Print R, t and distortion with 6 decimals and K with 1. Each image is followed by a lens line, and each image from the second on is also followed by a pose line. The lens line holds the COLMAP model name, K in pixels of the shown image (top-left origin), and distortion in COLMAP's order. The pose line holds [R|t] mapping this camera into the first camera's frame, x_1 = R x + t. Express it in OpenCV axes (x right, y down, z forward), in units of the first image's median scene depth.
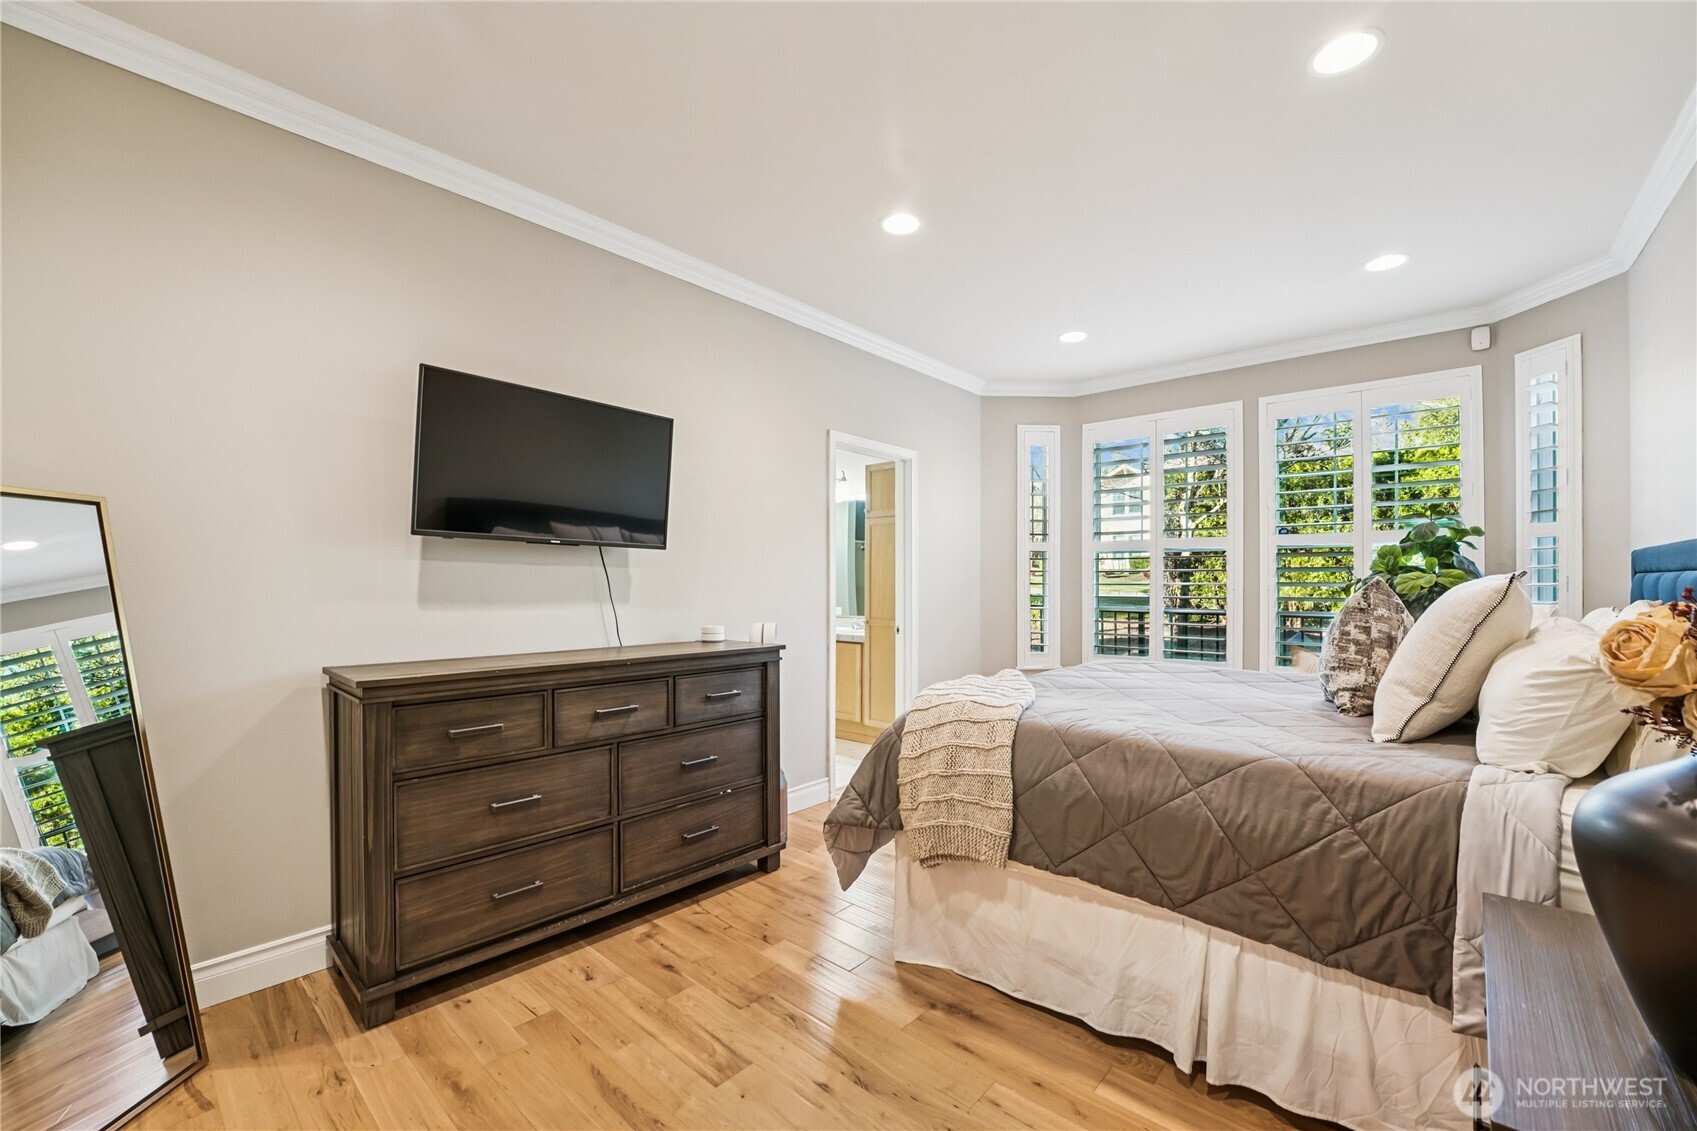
lens RADIAL K [[693.6, 0, 859.3], [0, 693.6, 579.2], [0, 0, 1]] dist [-0.024913, 0.003473]
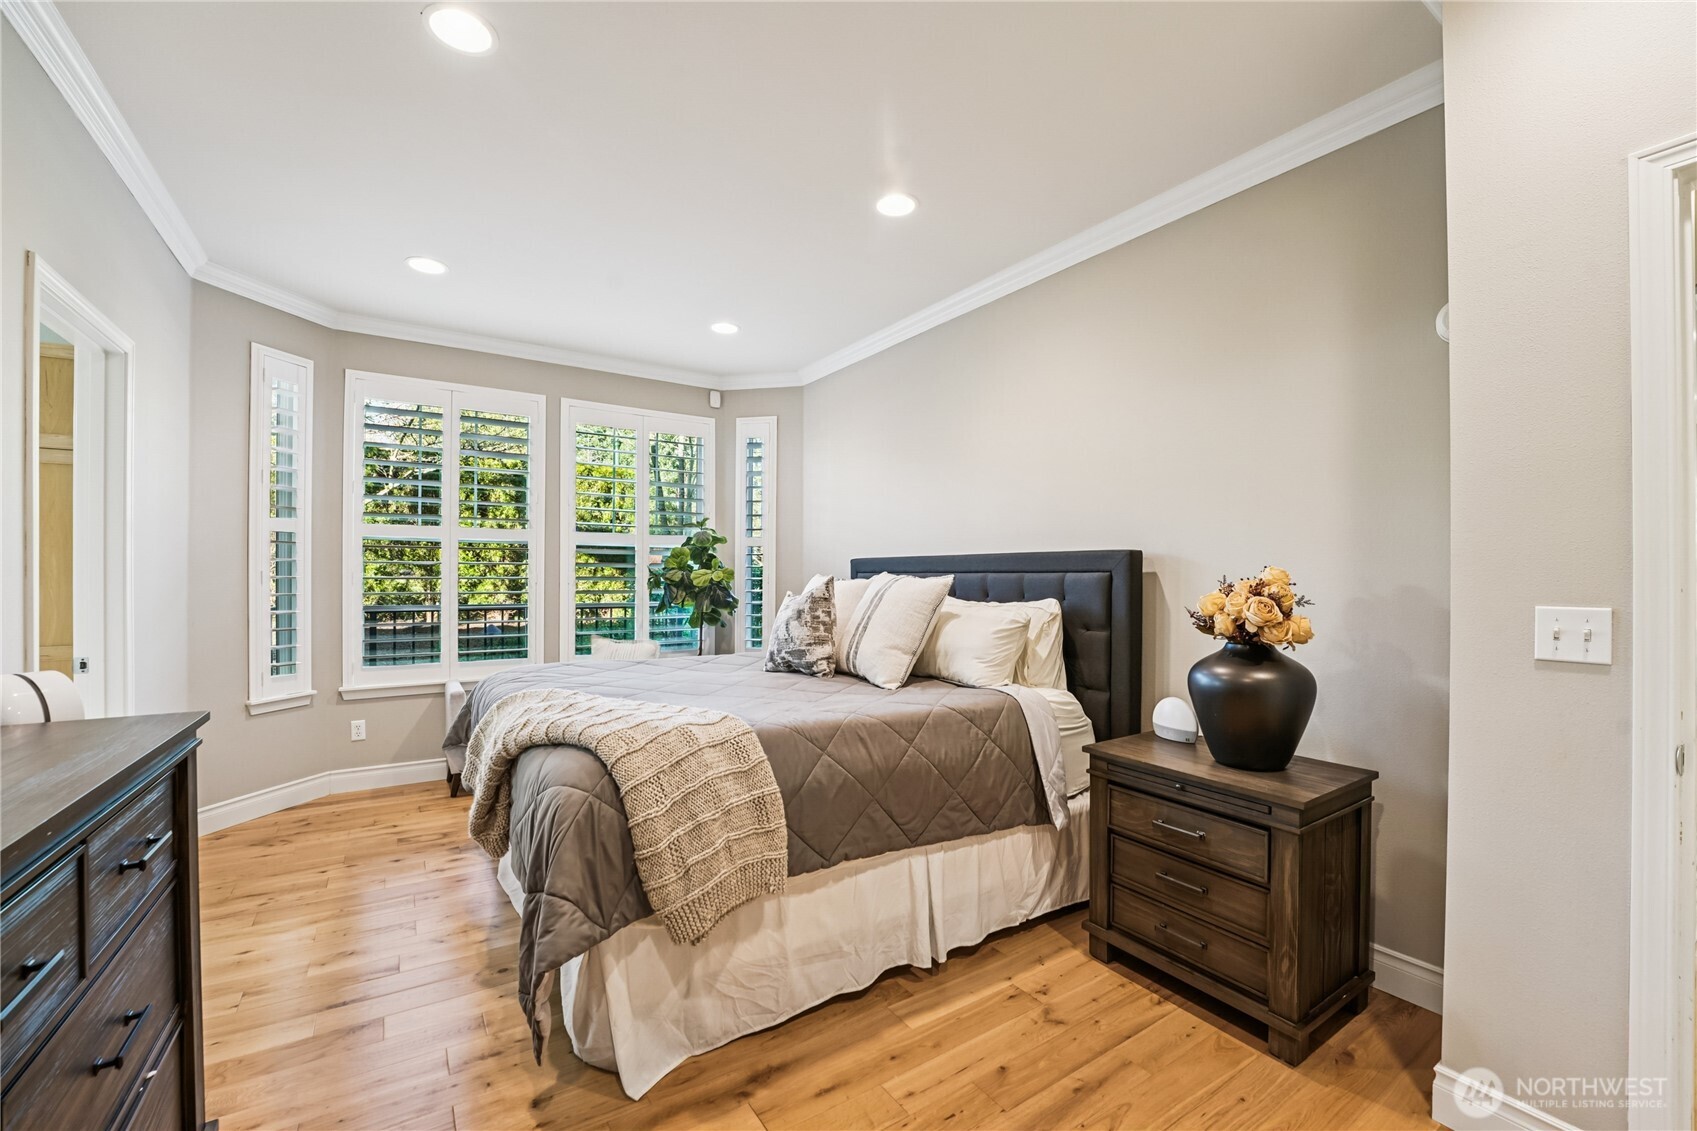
lens RADIAL K [[693.6, 0, 851.6], [0, 693.6, 575.7], [0, 0, 1]] dist [-0.024913, 0.003473]
pose [[0.268206, 0.003140, 0.963356, -0.556315], [-0.008603, 0.999963, -0.000865, -0.000217], [-0.963323, -0.008056, 0.268223, 0.566868]]
